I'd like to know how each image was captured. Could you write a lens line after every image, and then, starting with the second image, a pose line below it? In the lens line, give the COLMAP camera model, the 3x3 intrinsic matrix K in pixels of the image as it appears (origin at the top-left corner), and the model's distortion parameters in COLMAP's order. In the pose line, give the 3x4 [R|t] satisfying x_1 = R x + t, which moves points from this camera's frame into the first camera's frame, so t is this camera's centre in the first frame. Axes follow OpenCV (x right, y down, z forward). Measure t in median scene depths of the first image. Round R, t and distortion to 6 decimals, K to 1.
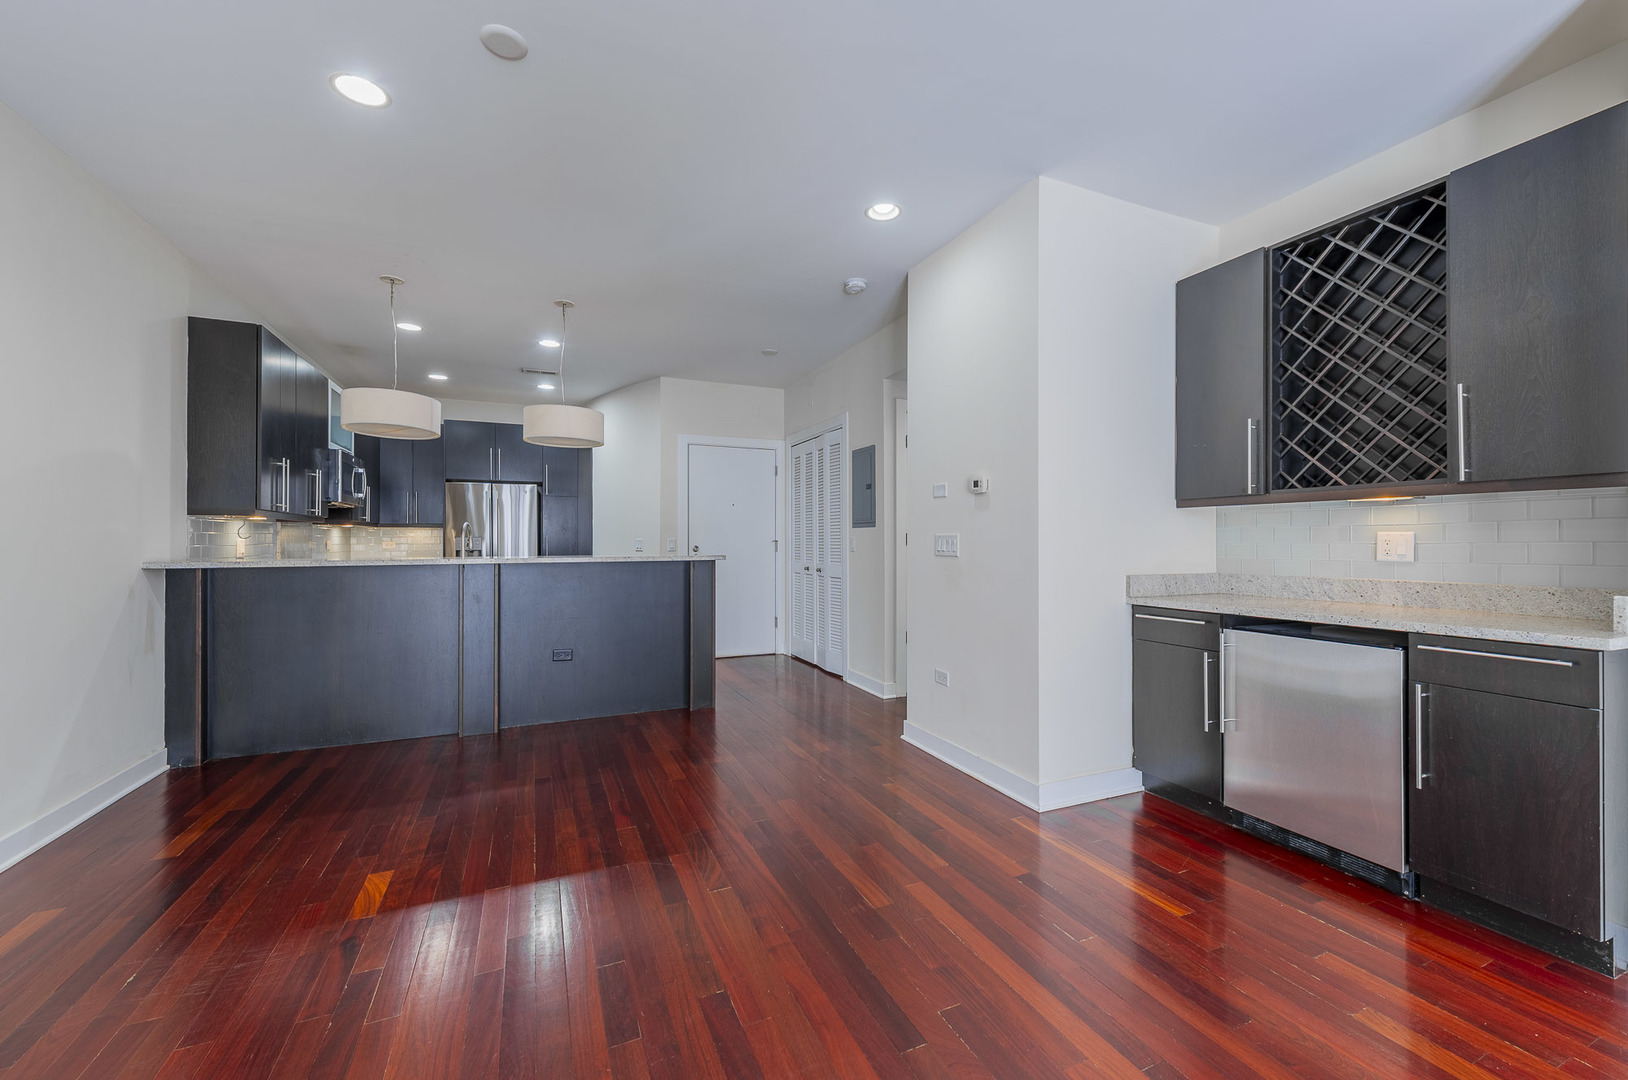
lens RADIAL K [[635.8, 0, 817.6], [0, 635.8, 539.3], [0, 0, 1]] dist [0.015317, -0.002885]
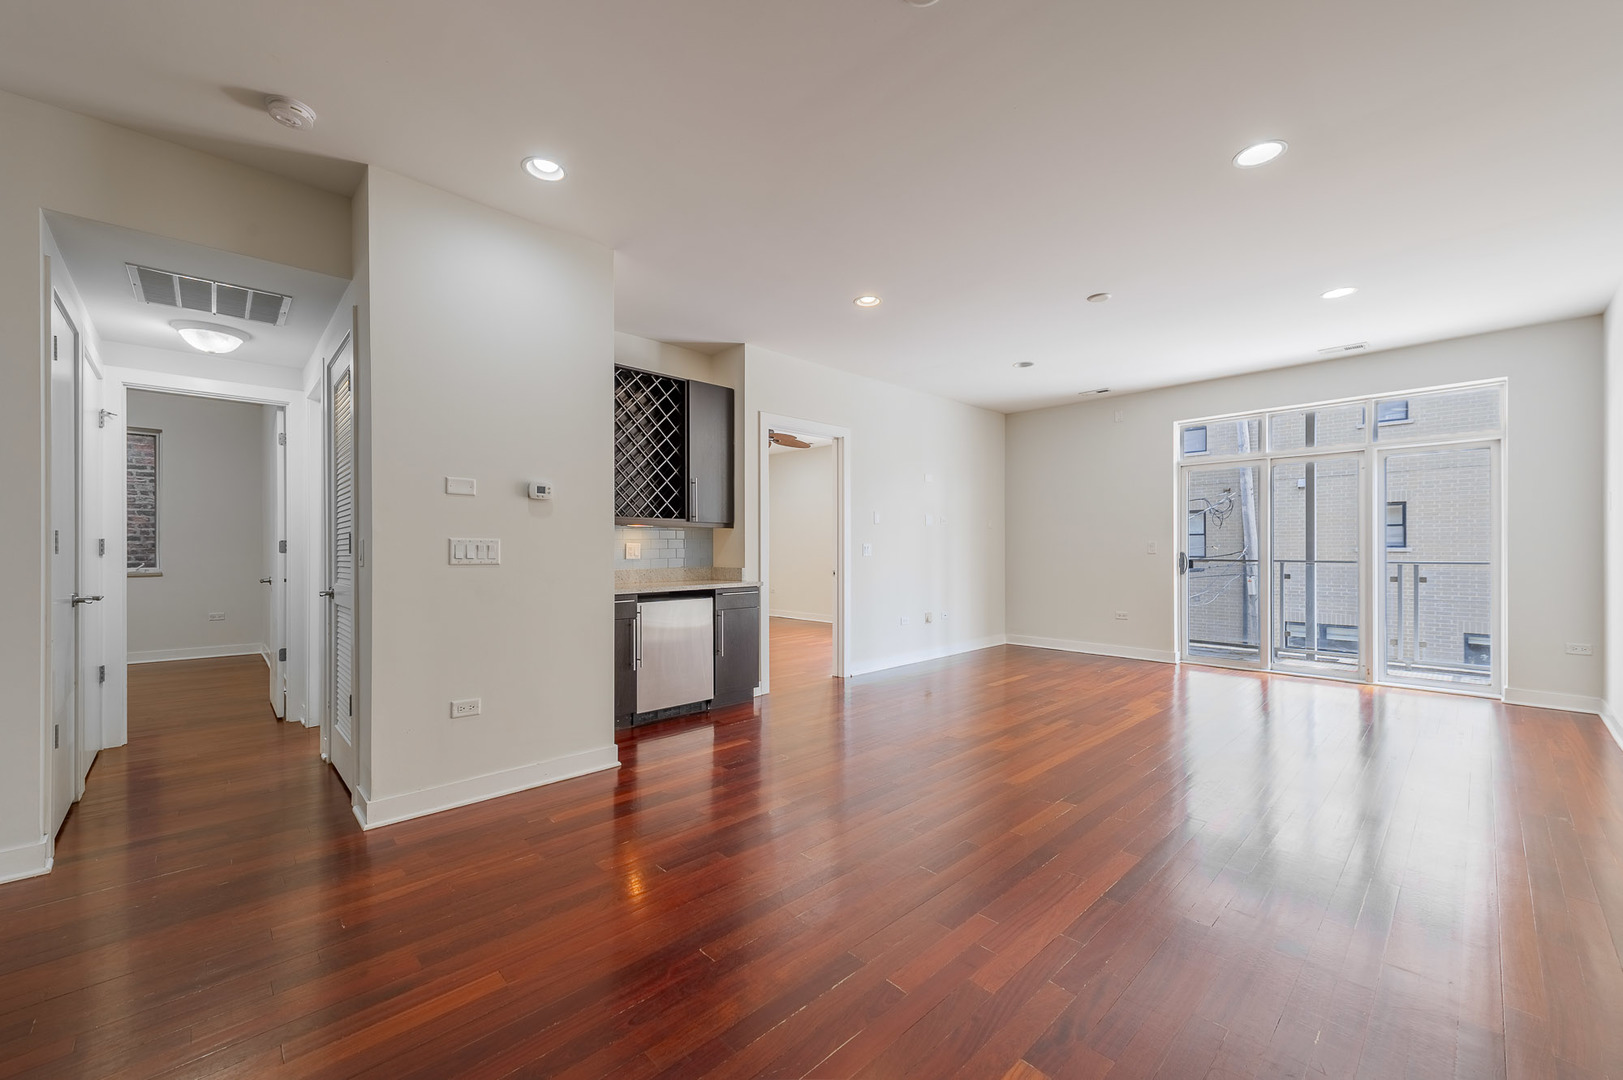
lens RADIAL K [[633.9, 0, 811.3], [0, 633.9, 545.3], [0, 0, 1]] dist [0.015317, -0.002885]
pose [[-0.343438, 0.005323, 0.939160, -0.856541], [-0.005926, 0.999952, -0.007835, 0.004882], [-0.939157, -0.008256, -0.343390, 0.978003]]
